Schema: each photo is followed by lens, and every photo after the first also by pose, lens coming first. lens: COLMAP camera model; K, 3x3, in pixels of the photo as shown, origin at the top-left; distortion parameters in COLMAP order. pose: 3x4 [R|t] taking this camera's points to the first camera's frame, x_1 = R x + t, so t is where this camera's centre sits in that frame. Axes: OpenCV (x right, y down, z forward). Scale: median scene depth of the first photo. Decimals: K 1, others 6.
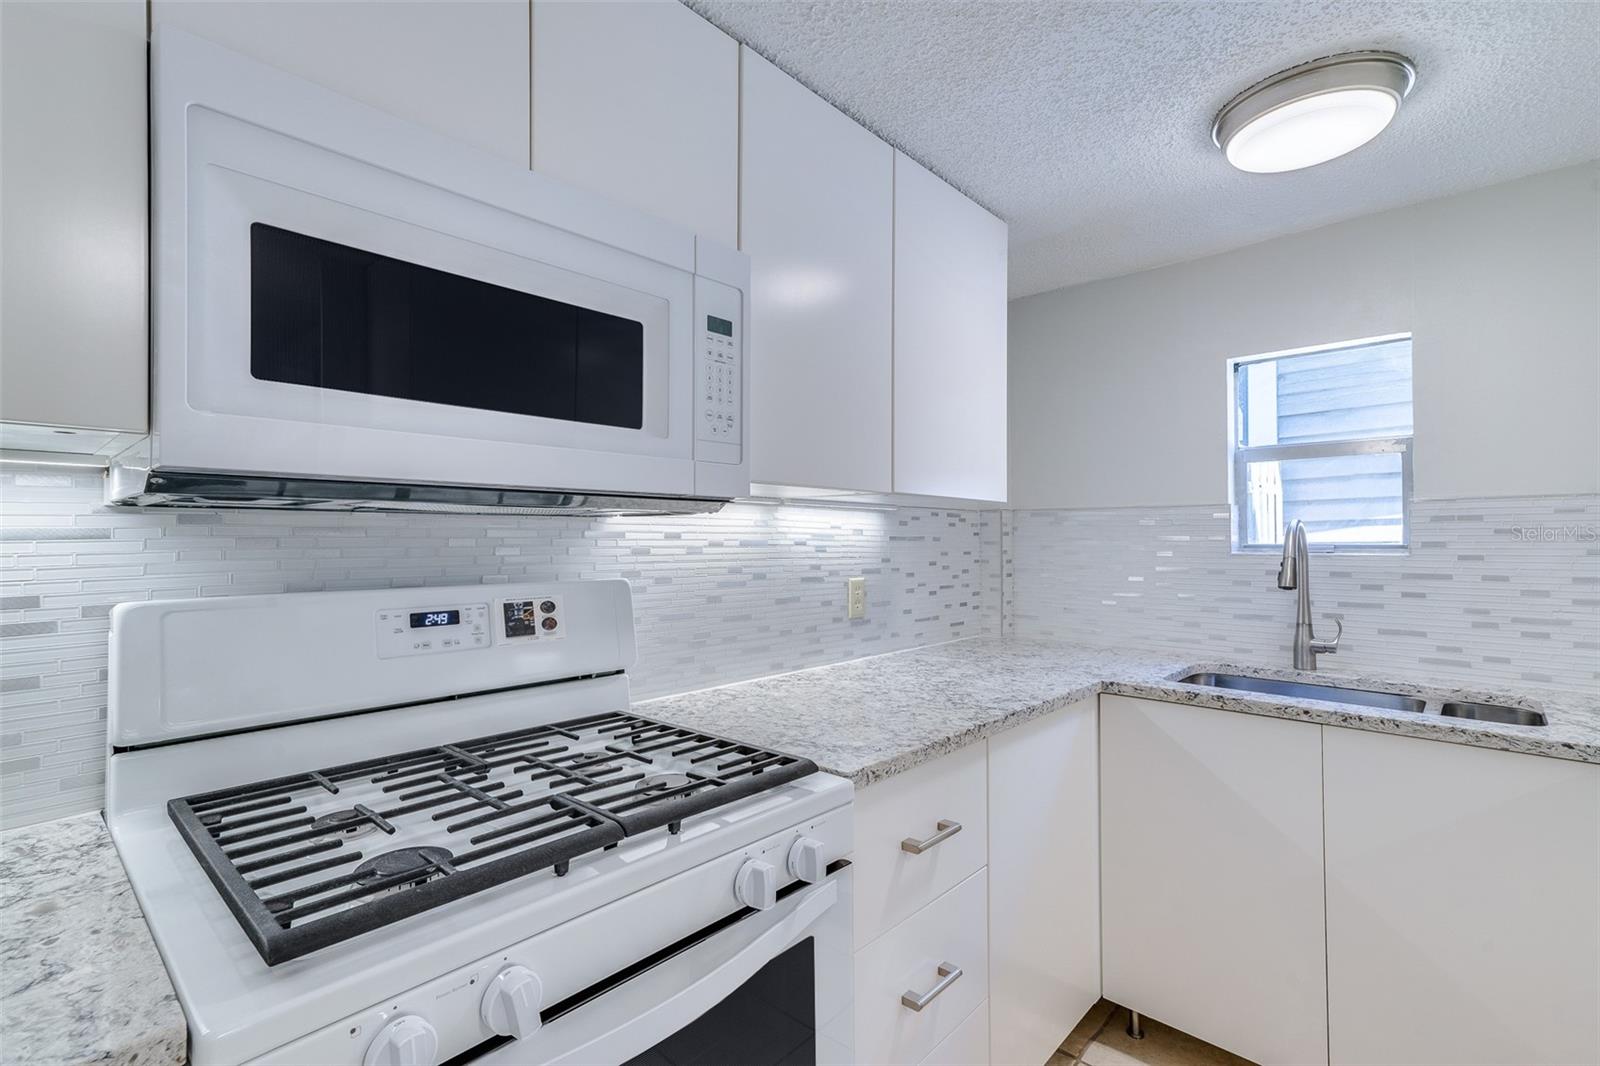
lens RADIAL K [[735.6, 0, 797.2], [0, 735.6, 532.2], [0, 0, 1]] dist [0.024443, 0.001163]
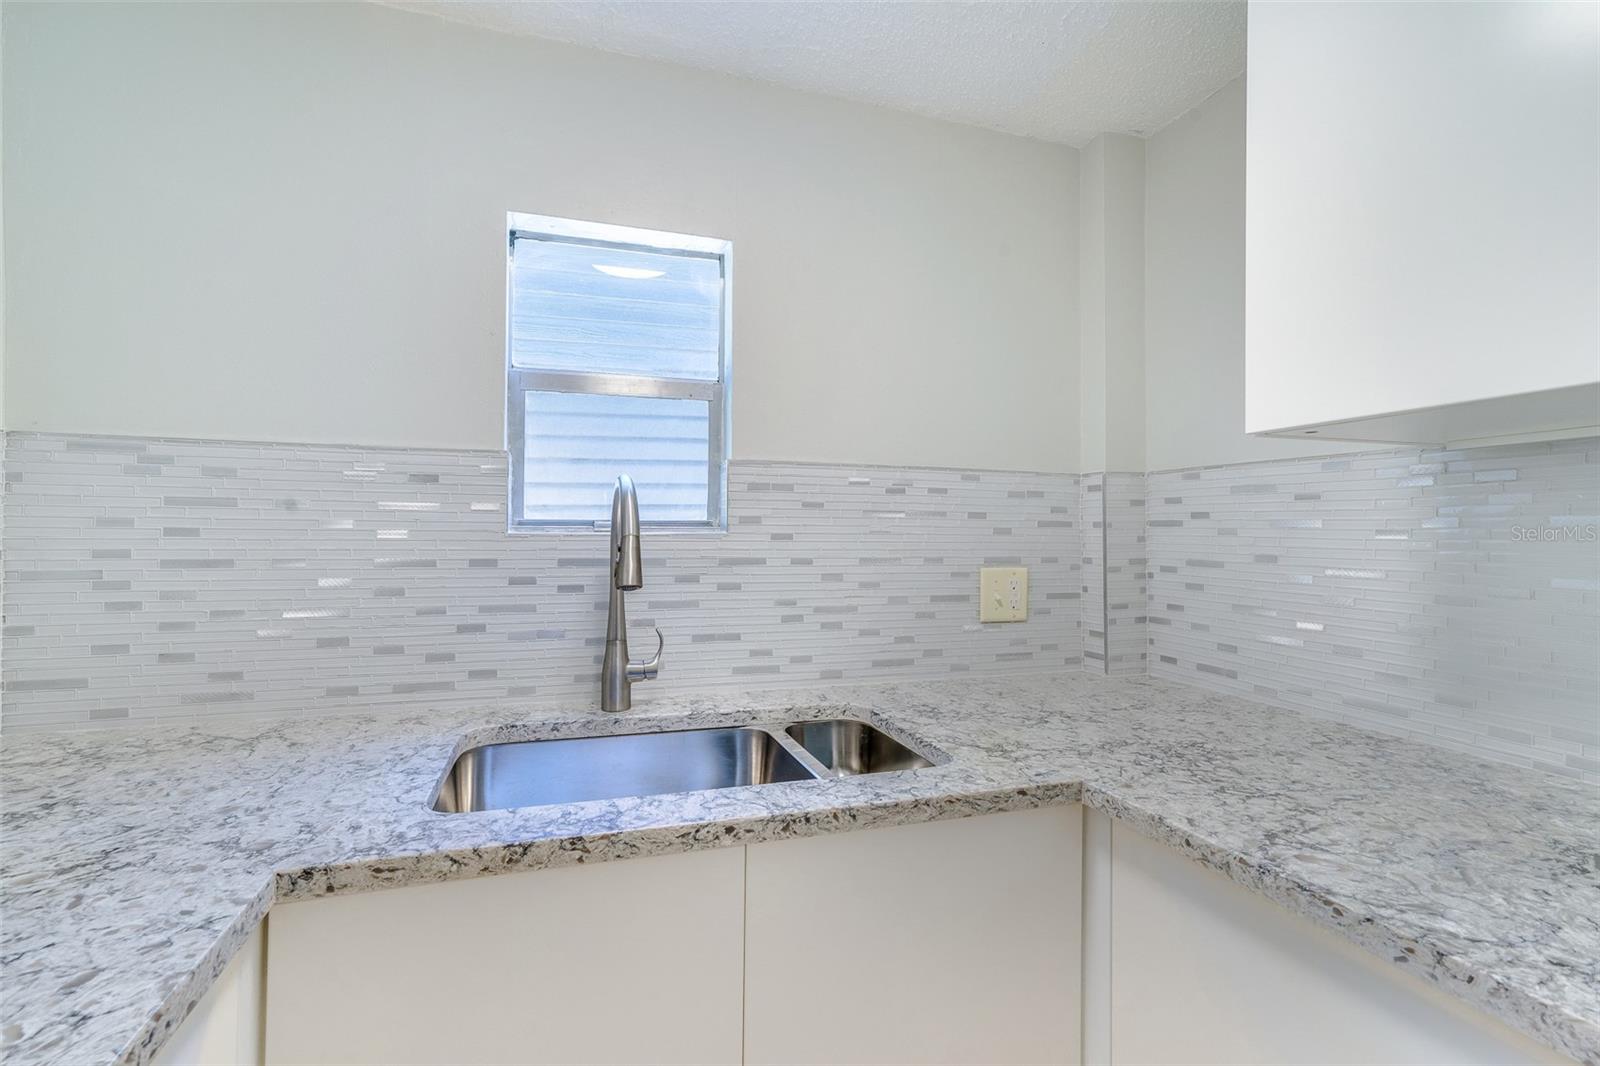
lens RADIAL K [[733.6, 0, 798.5], [0, 733.6, 529.9], [0, 0, 1]] dist [0.001855, 0.011554]
pose [[0.497348, 0.011571, 0.867474, 0.215009], [-0.016474, 0.999857, -0.003892, 0.028705], [-0.867395, -0.012355, 0.497467, 0.578248]]
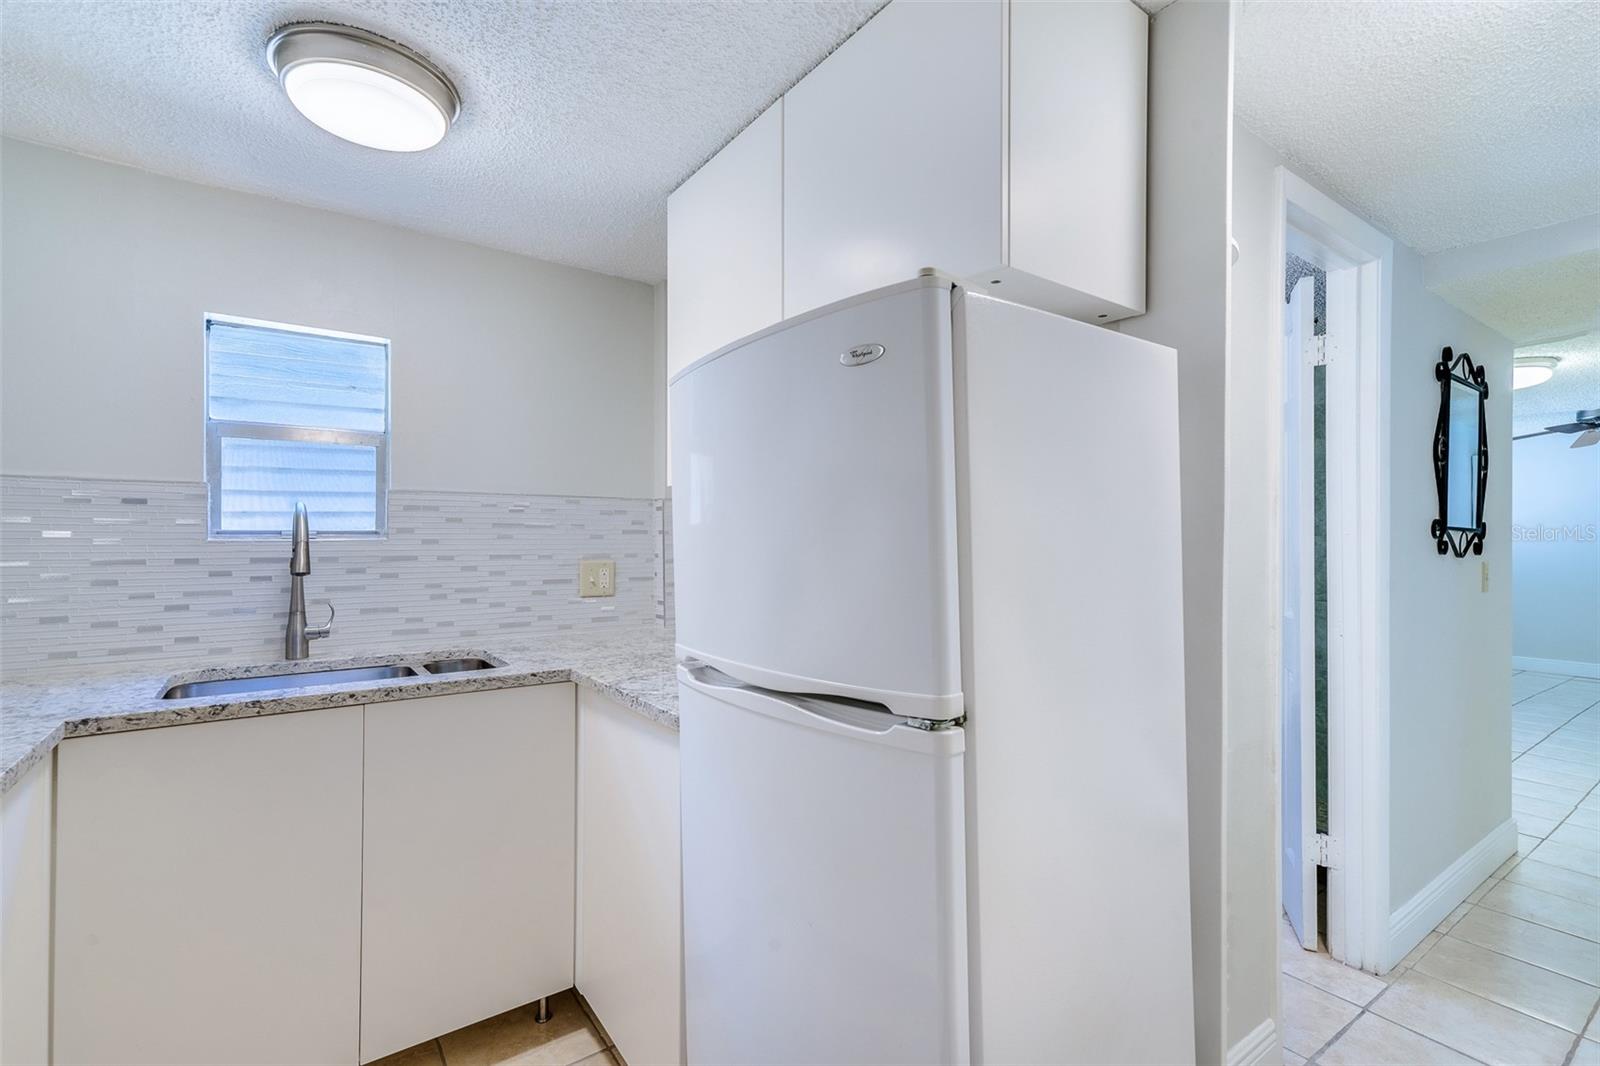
lens RADIAL K [[725.8, 0, 774.9], [0, 725.8, 537.6], [0, 0, 1]] dist [0.016808, 0.009303]
pose [[0.230203, 0.003322, 0.973137, -0.106416], [-0.012417, 0.999923, -0.000476, 0.021181], [-0.973063, -0.011974, 0.230226, 0.192384]]
